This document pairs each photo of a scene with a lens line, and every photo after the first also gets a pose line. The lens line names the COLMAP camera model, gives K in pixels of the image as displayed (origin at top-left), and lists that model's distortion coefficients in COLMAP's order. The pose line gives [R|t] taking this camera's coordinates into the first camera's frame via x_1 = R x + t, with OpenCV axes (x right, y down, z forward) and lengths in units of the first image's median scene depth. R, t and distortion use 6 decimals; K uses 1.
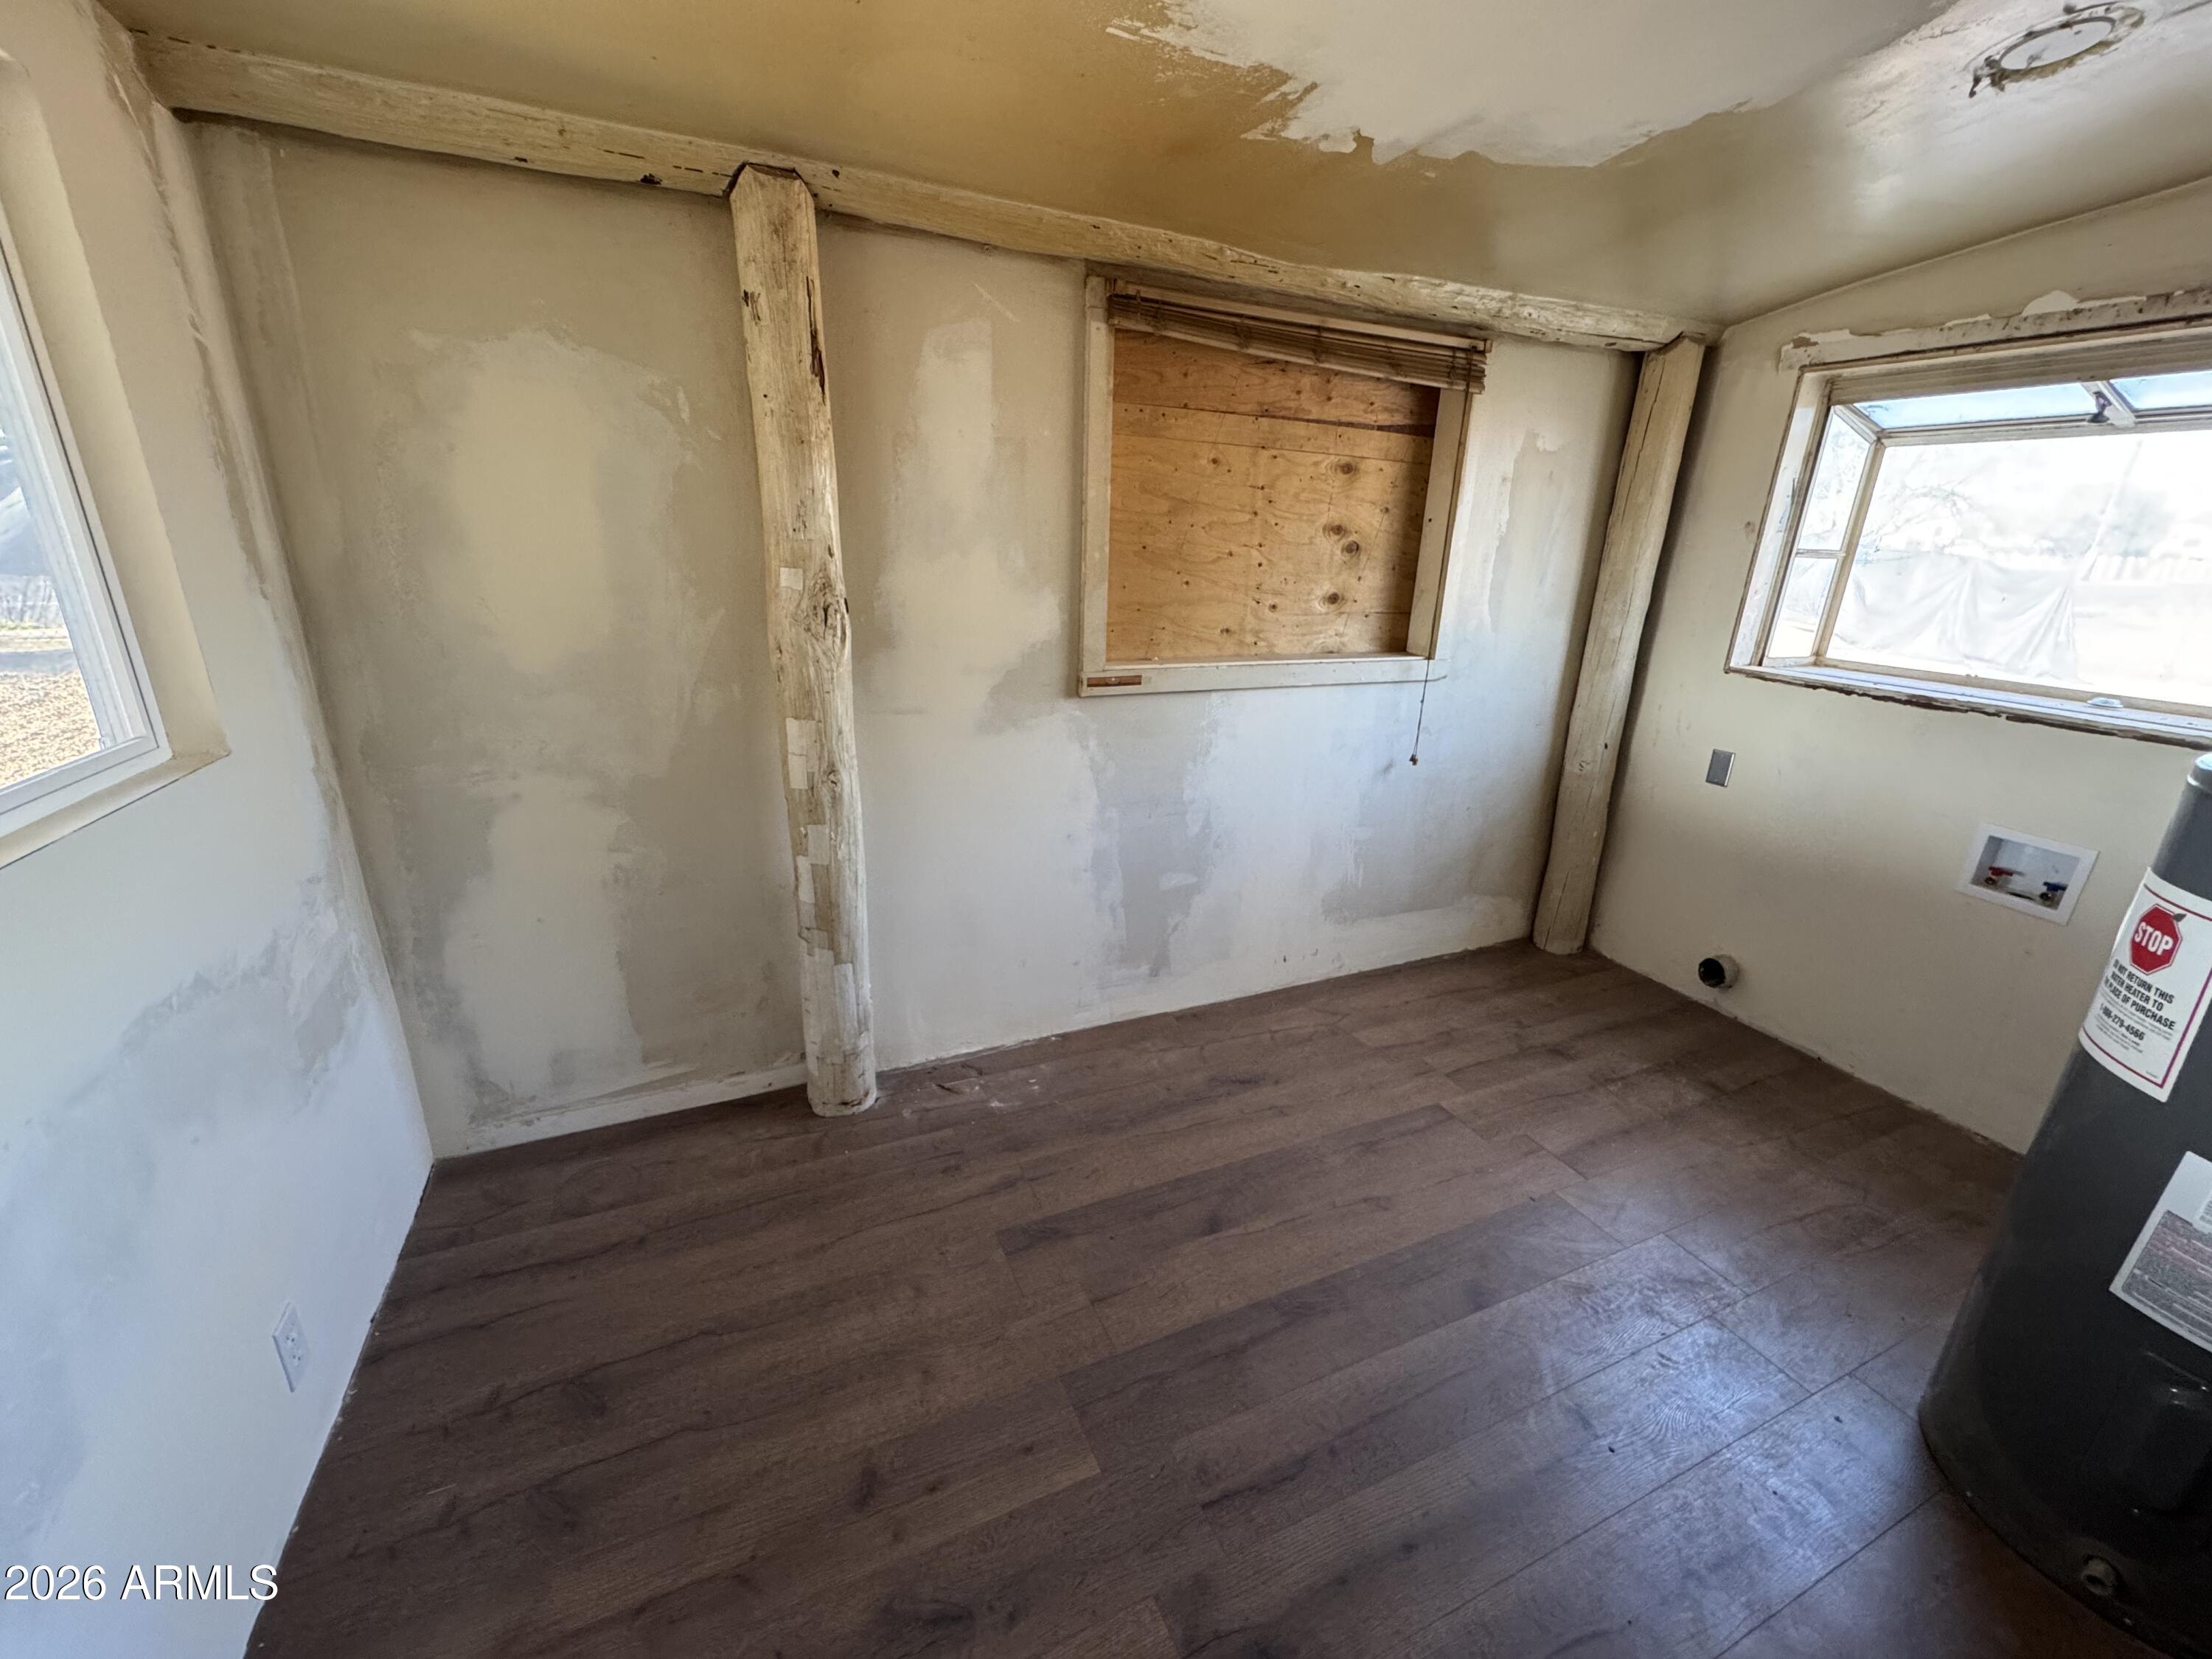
lens RADIAL K [[886.1, 0, 1099.5], [0, 886.1, 831.2], [0, 0, 1]] dist [-0.004314, 0.000320]
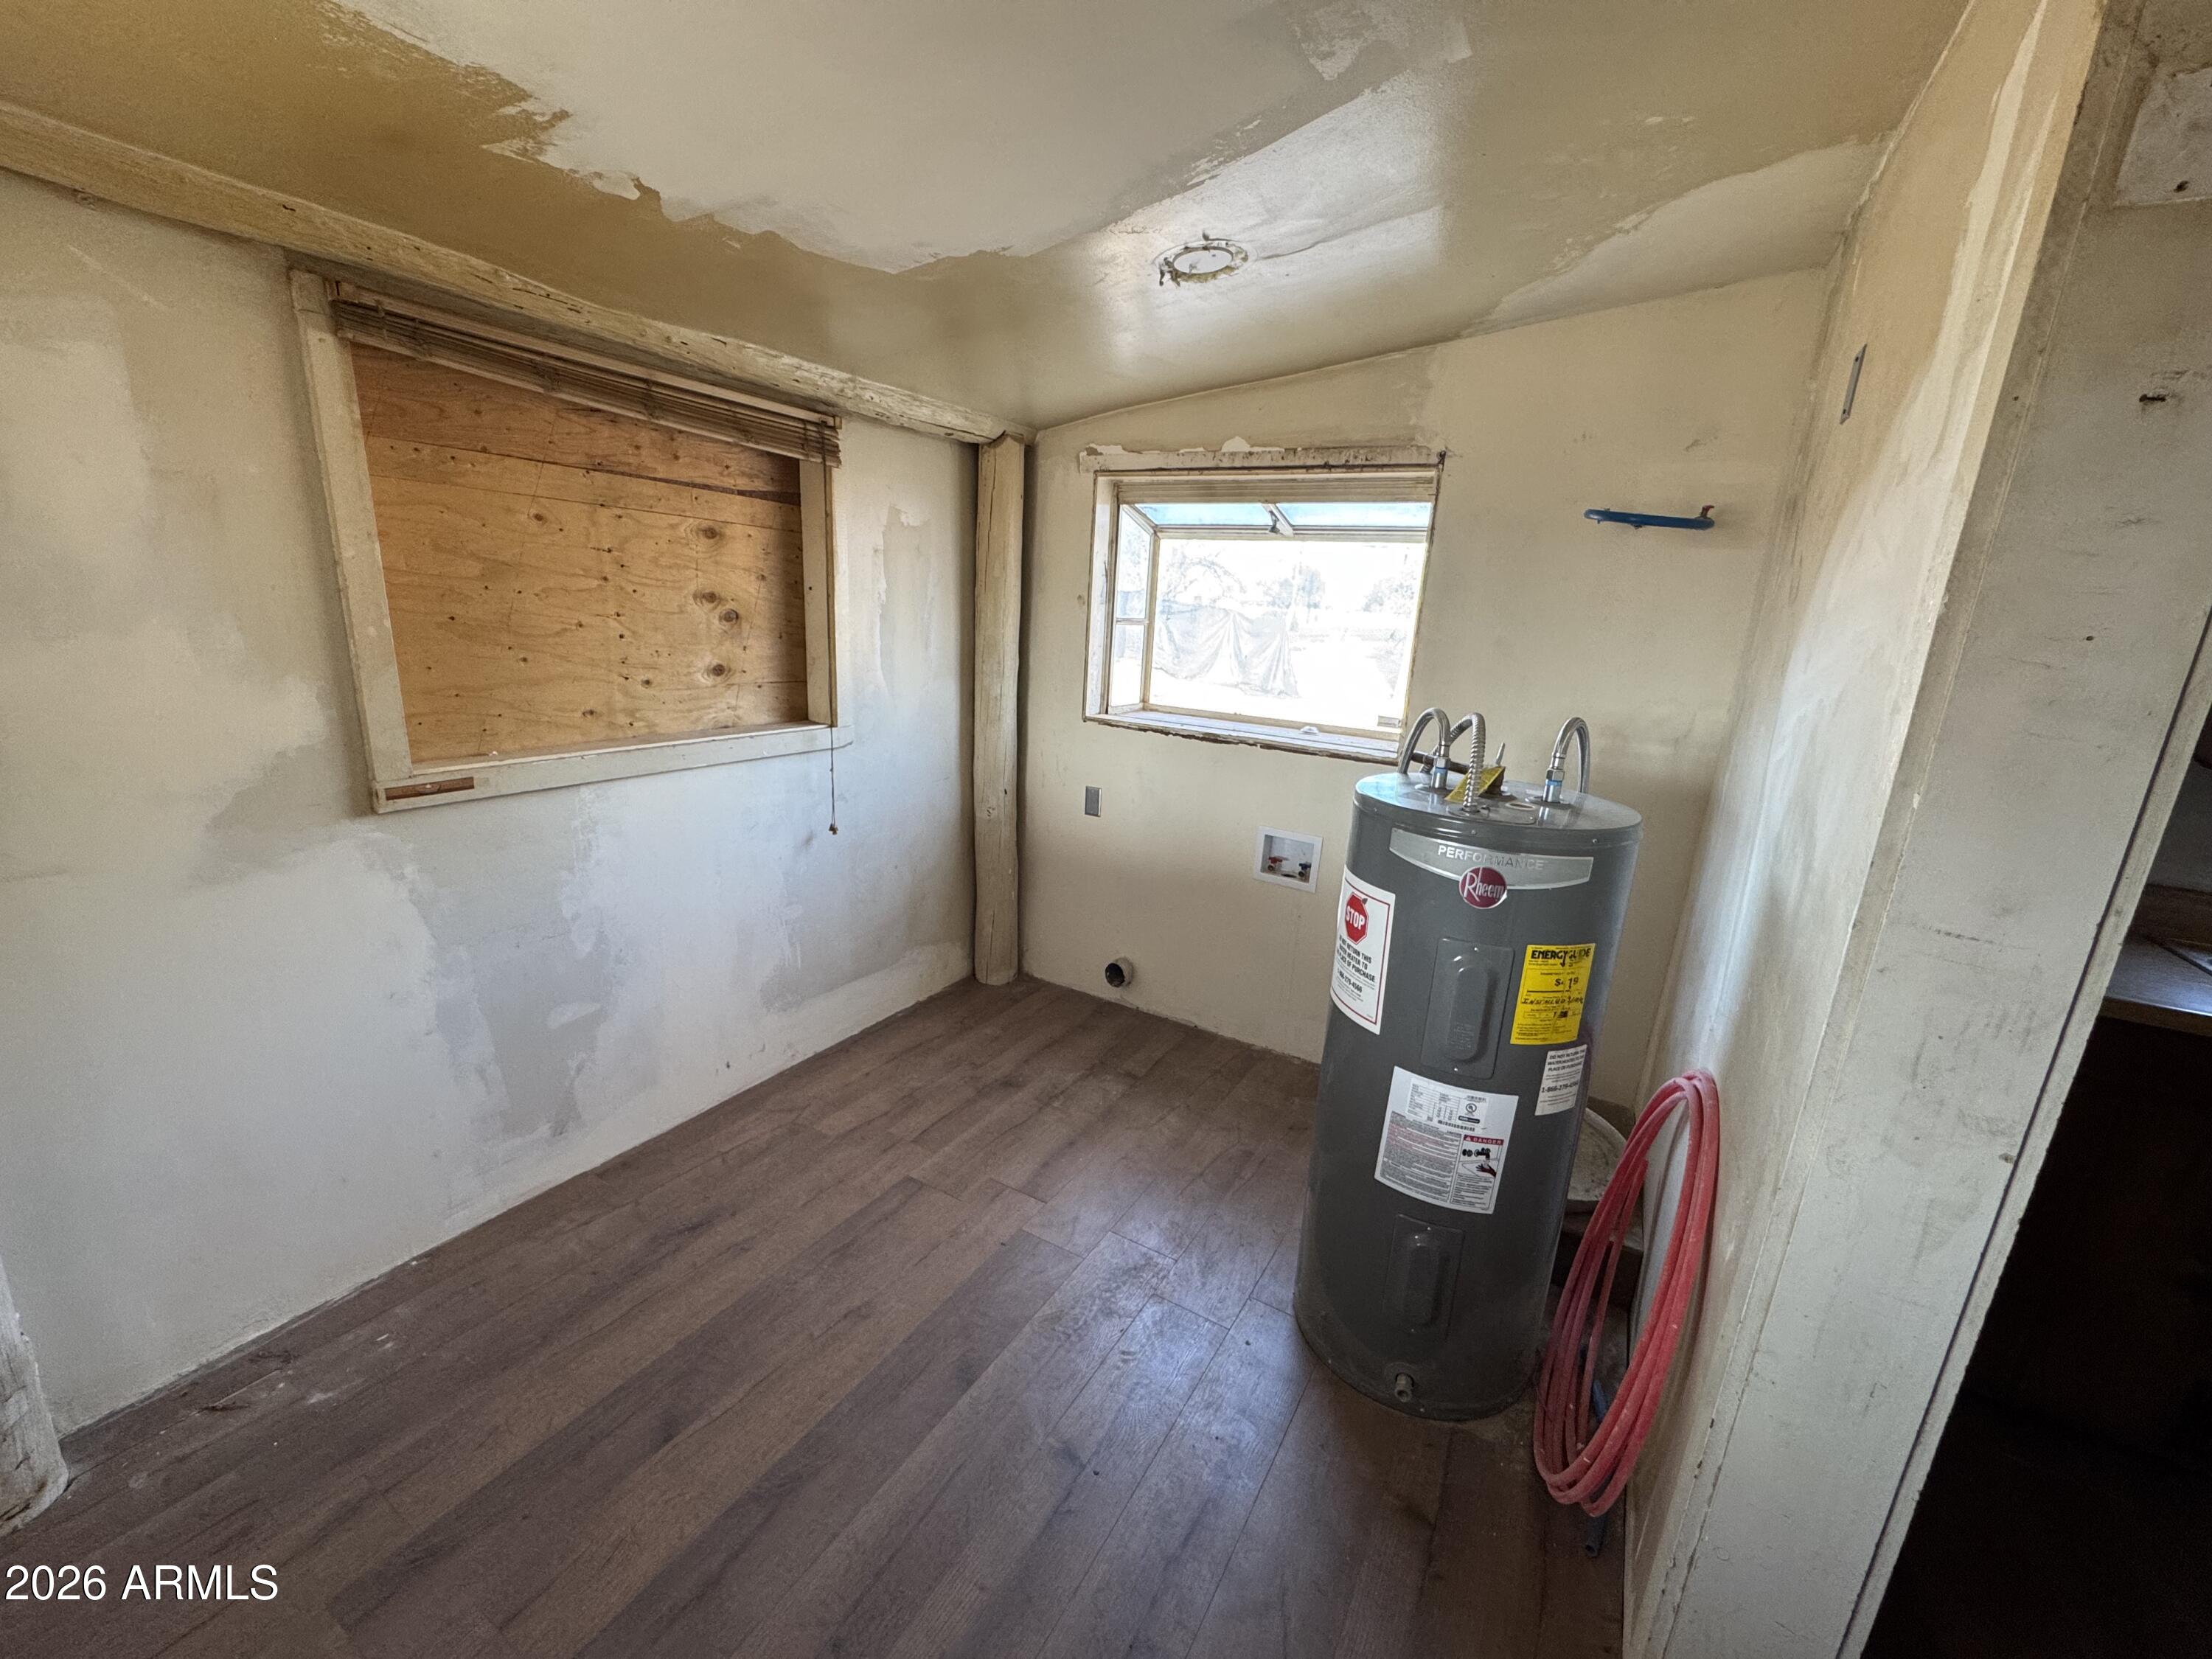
lens RADIAL K [[886.1, 0, 1102.5], [0, 886.1, 831.4], [0, 0, 1]] dist [-0.004314, 0.000320]
pose [[0.816354, -0.131754, 0.562323, 0.057738], [0.157854, 0.987460, 0.002199, -0.040870], [-0.555561, 0.086969, 0.826915, 0.031445]]
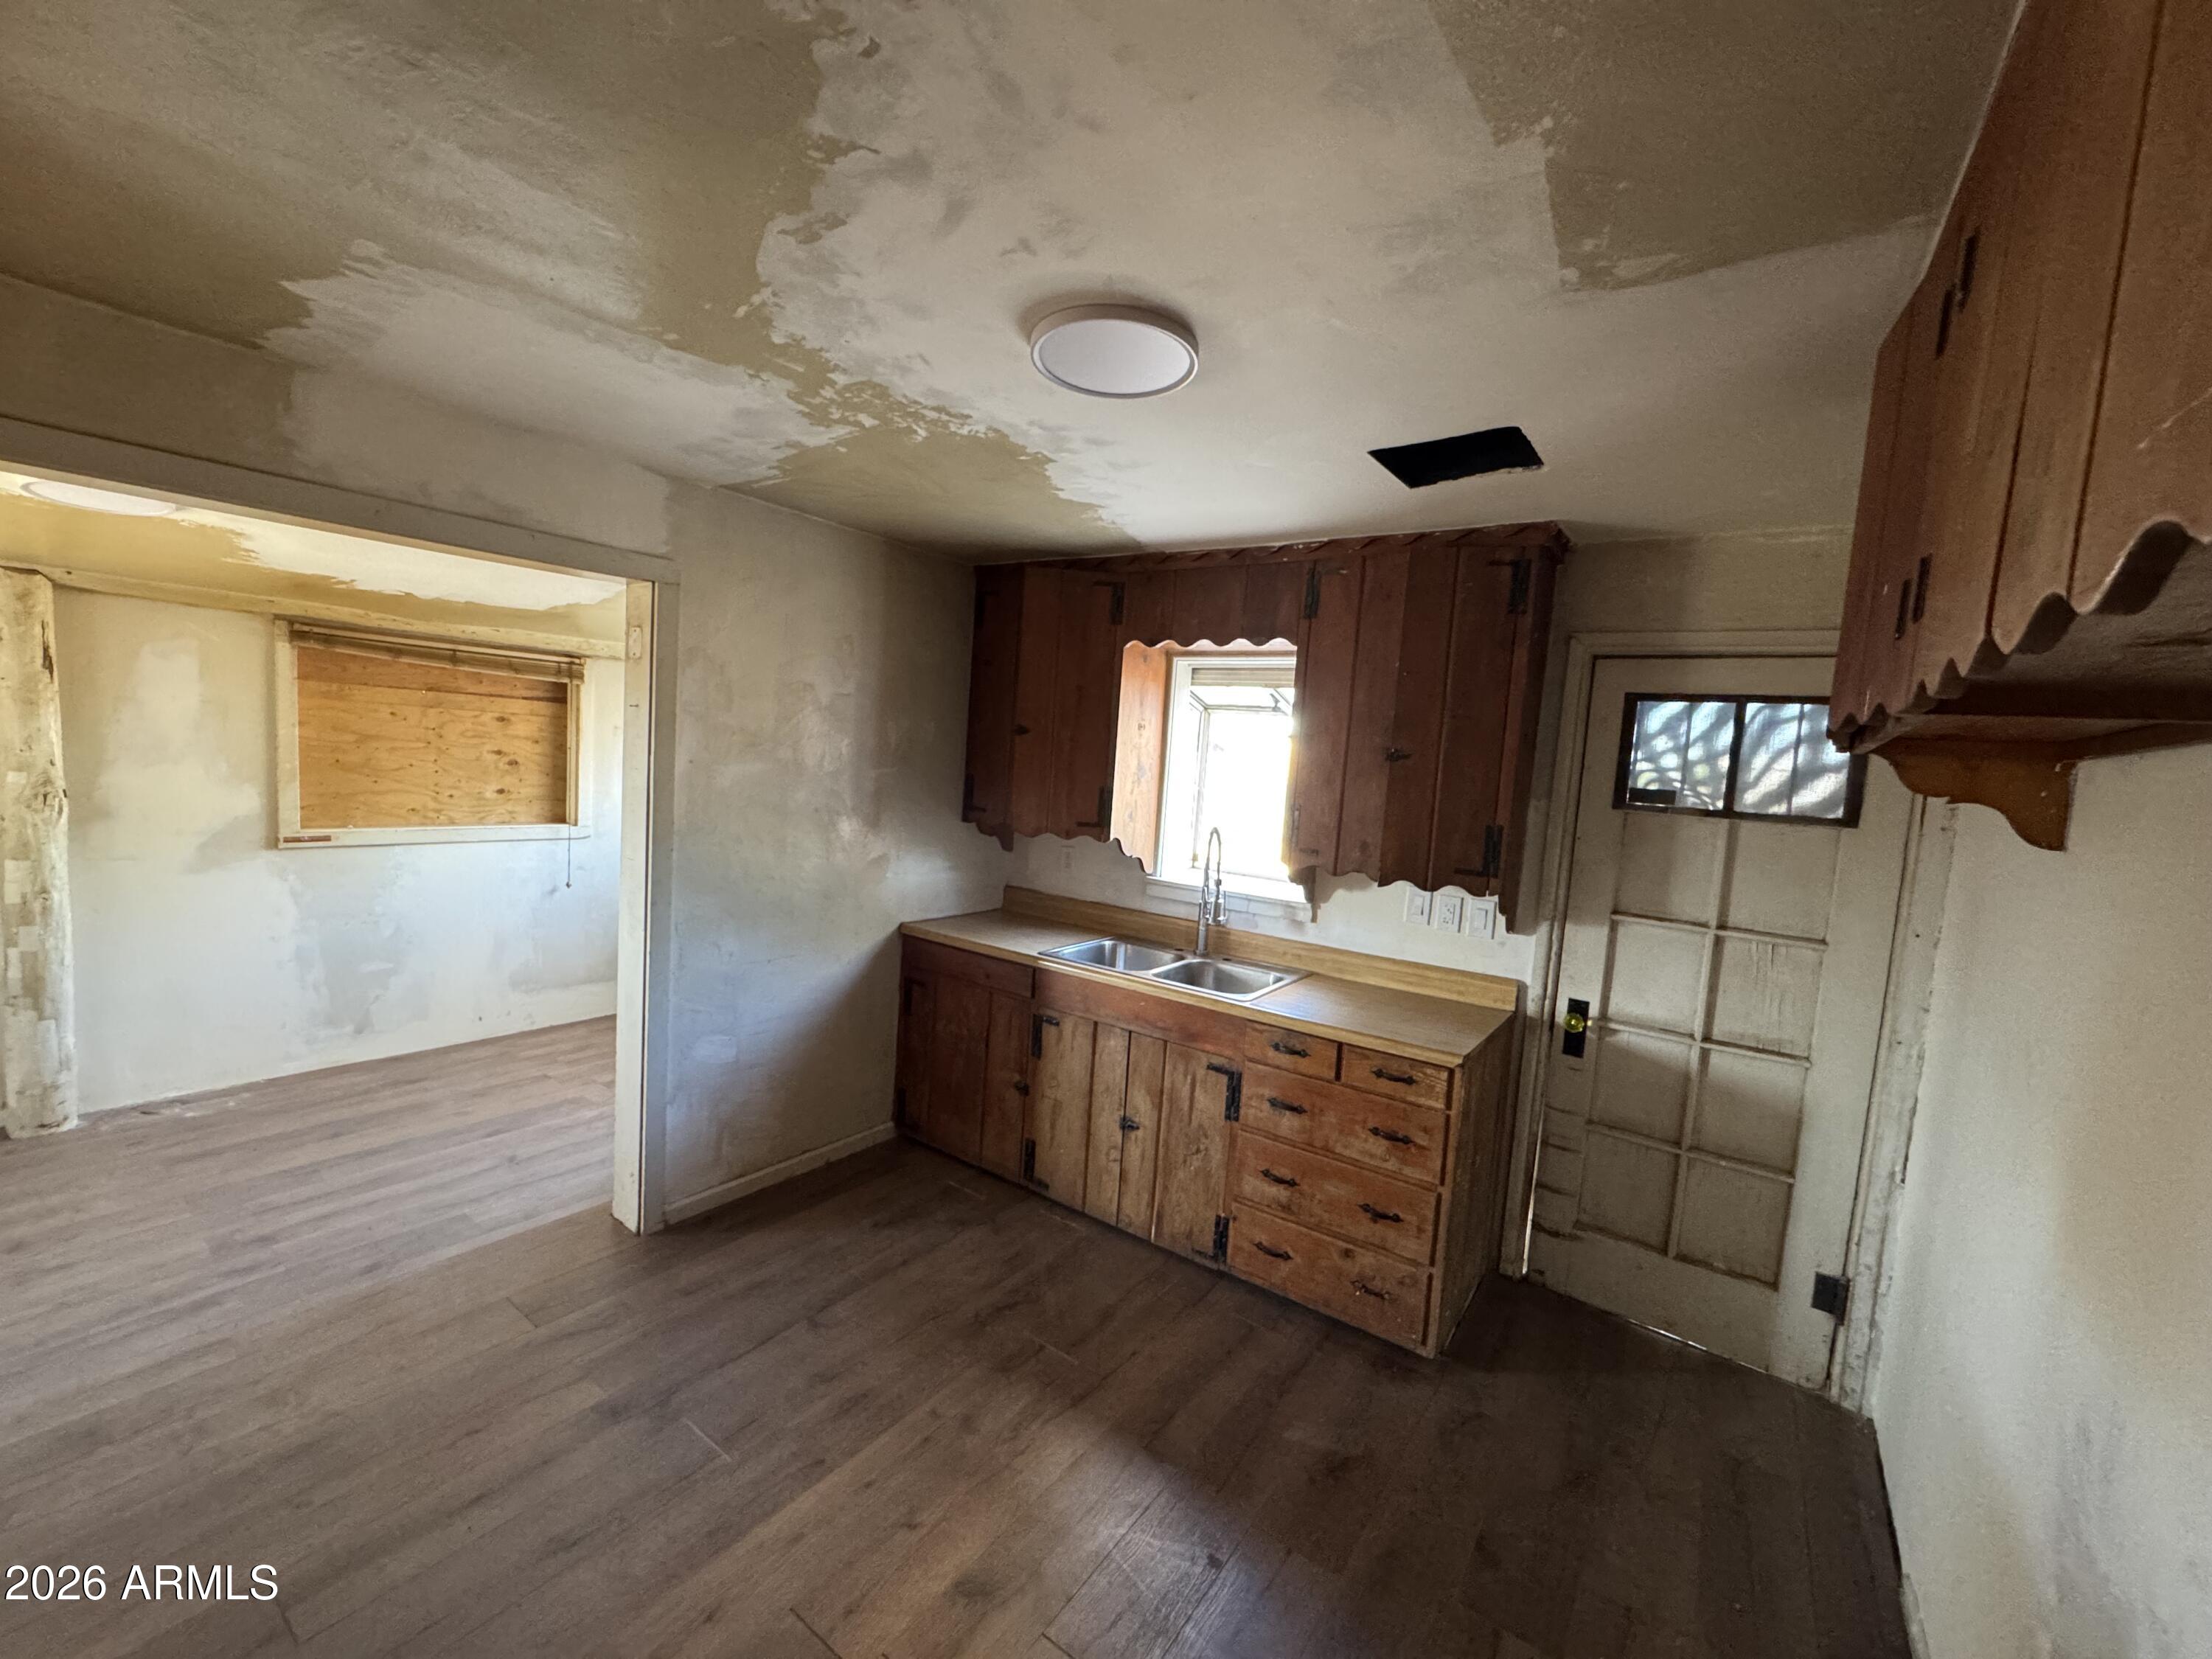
lens RADIAL K [[886.1, 0, 1102.4], [0, 886.1, 830.5], [0, 0, 1]] dist [-0.004314, 0.000320]
pose [[0.864239, -0.015340, 0.502847, 0.475391], [0.121531, 0.976297, -0.179092, 0.292438], [-0.488181, 0.215890, 0.845619, -1.127503]]
